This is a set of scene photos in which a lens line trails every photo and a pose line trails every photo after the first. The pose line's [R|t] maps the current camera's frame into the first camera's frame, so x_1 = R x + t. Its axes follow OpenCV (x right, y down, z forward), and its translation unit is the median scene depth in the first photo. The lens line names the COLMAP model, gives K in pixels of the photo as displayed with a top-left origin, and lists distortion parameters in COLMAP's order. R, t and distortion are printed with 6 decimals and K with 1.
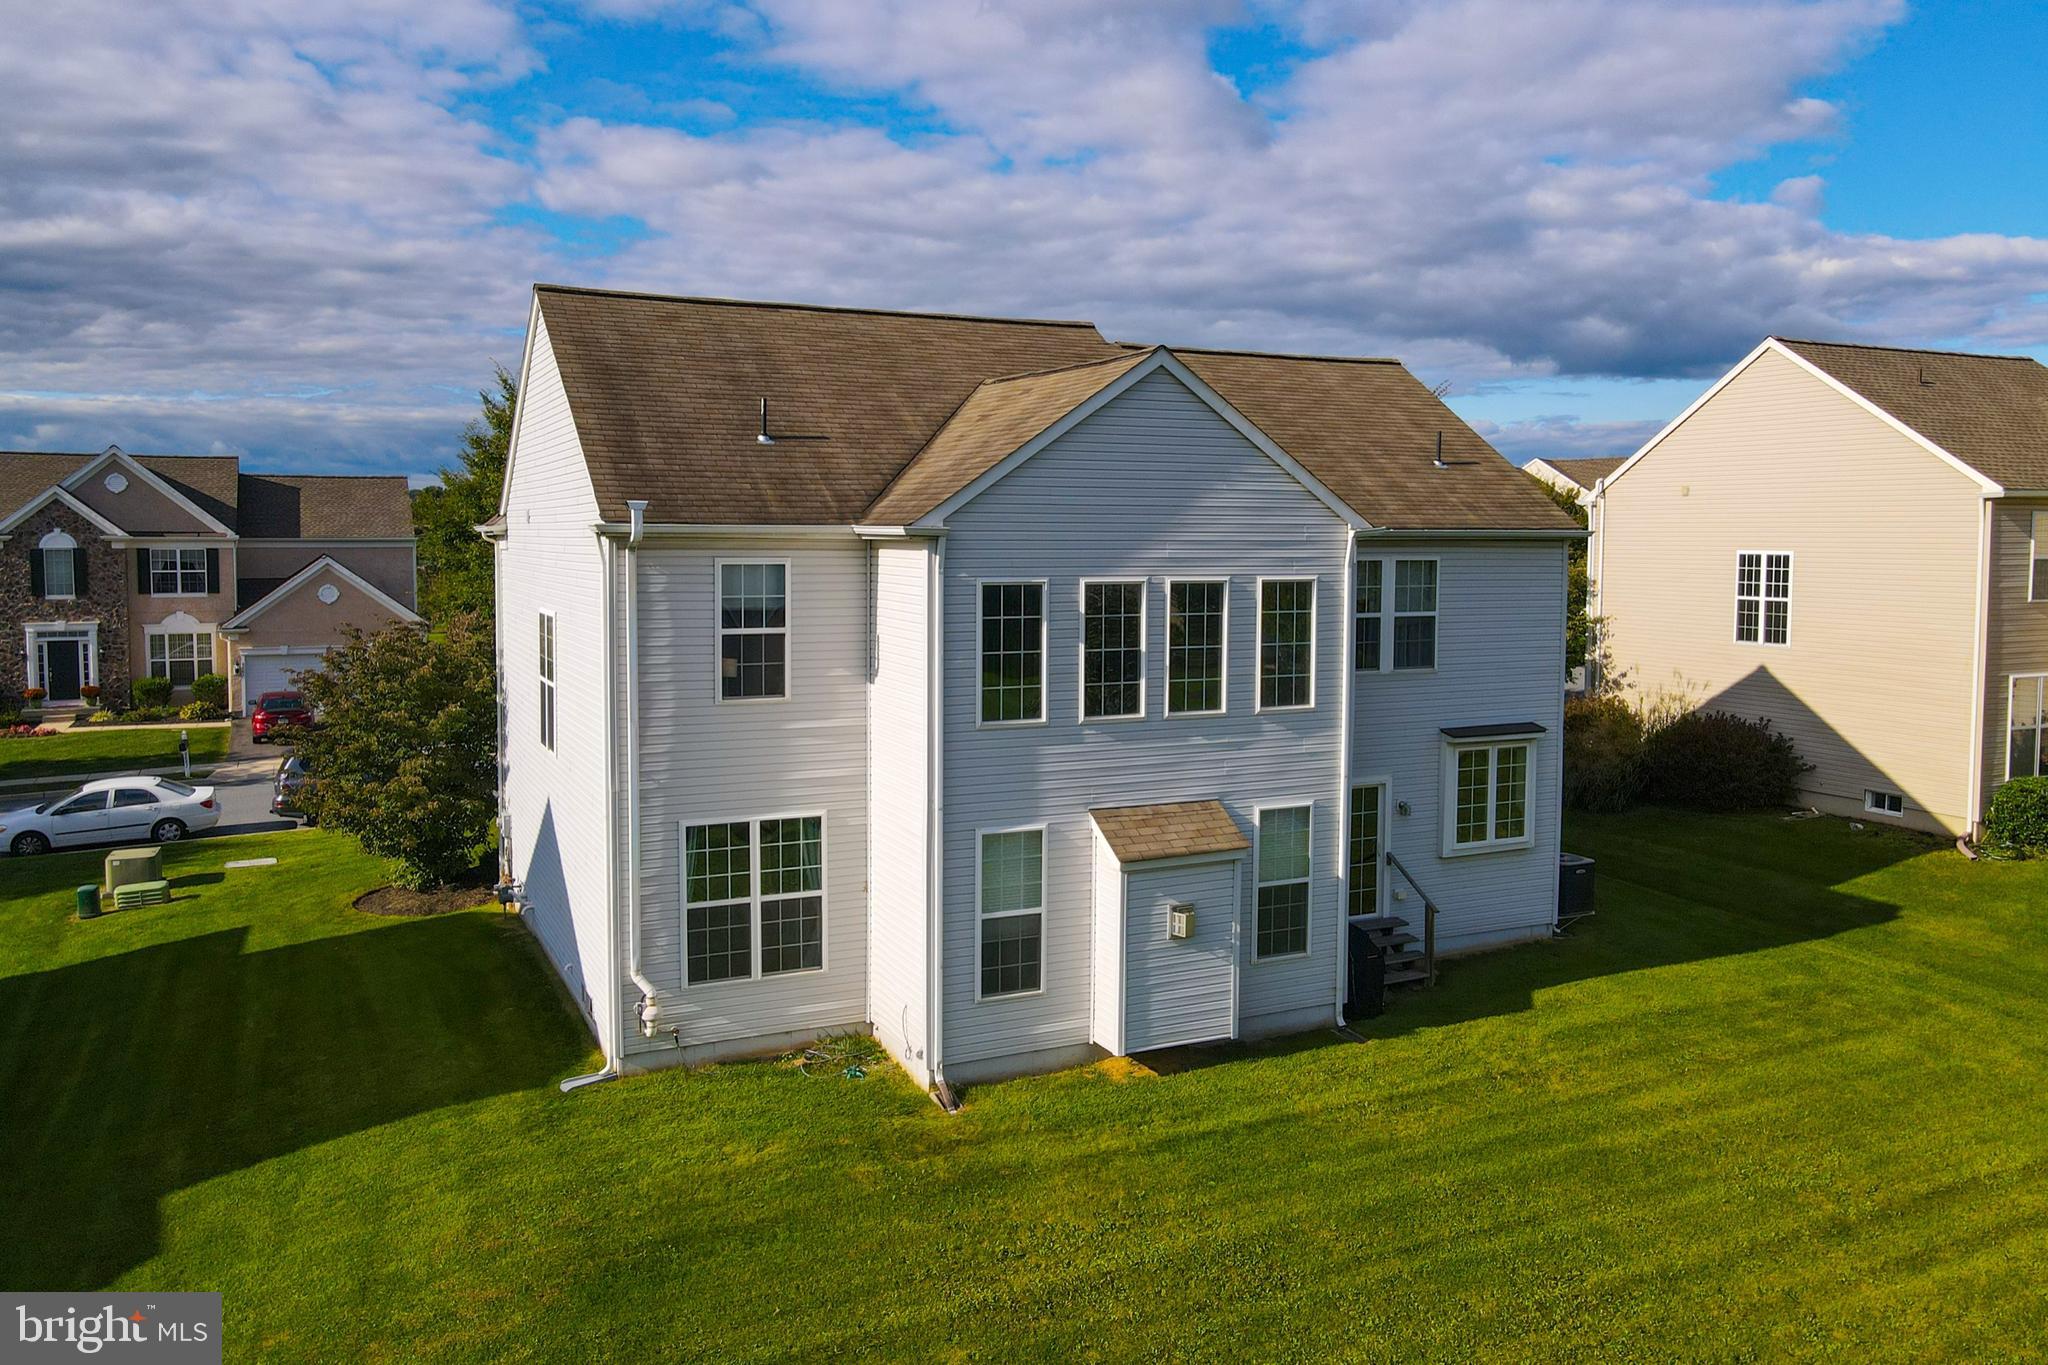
lens RADIAL K [[1496.5, 0, 1023.3], [0, 1496.5, 620.6], [0, 0, 1]] dist [-0.006038, 0.030261]
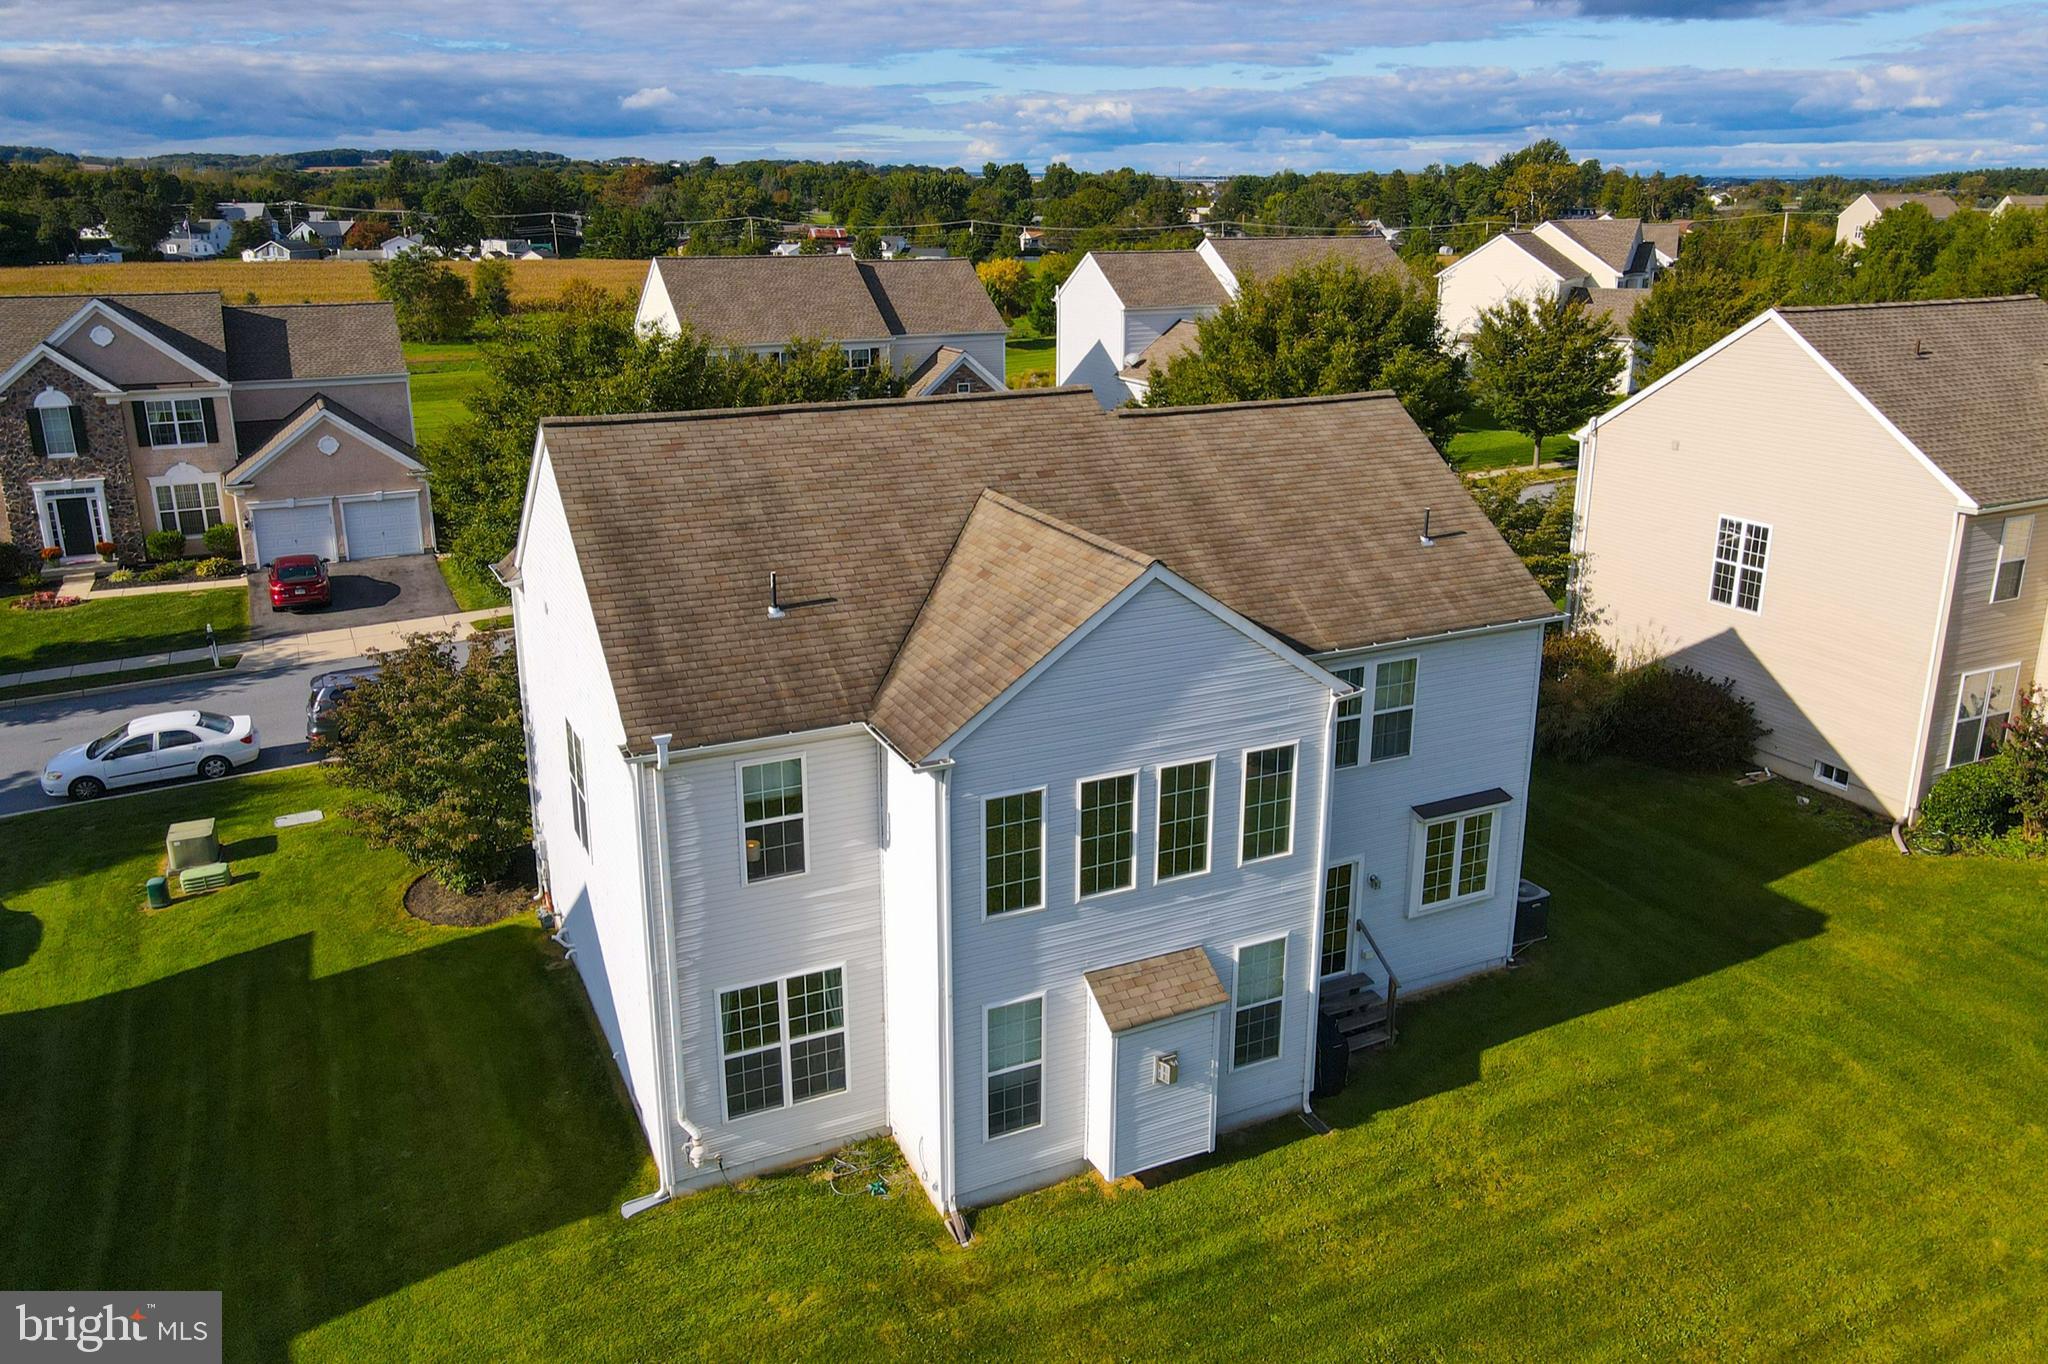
lens RADIAL K [[1496.5, 0, 1023.3], [0, 1496.5, 620.1], [0, 0, 1]] dist [-0.006038, 0.030261]
pose [[0.999986, -0.004876, 0.001962, -0.001766], [0.004351, 0.977423, 0.211249, -0.333026], [-0.002948, -0.211238, 0.977430, -0.022596]]
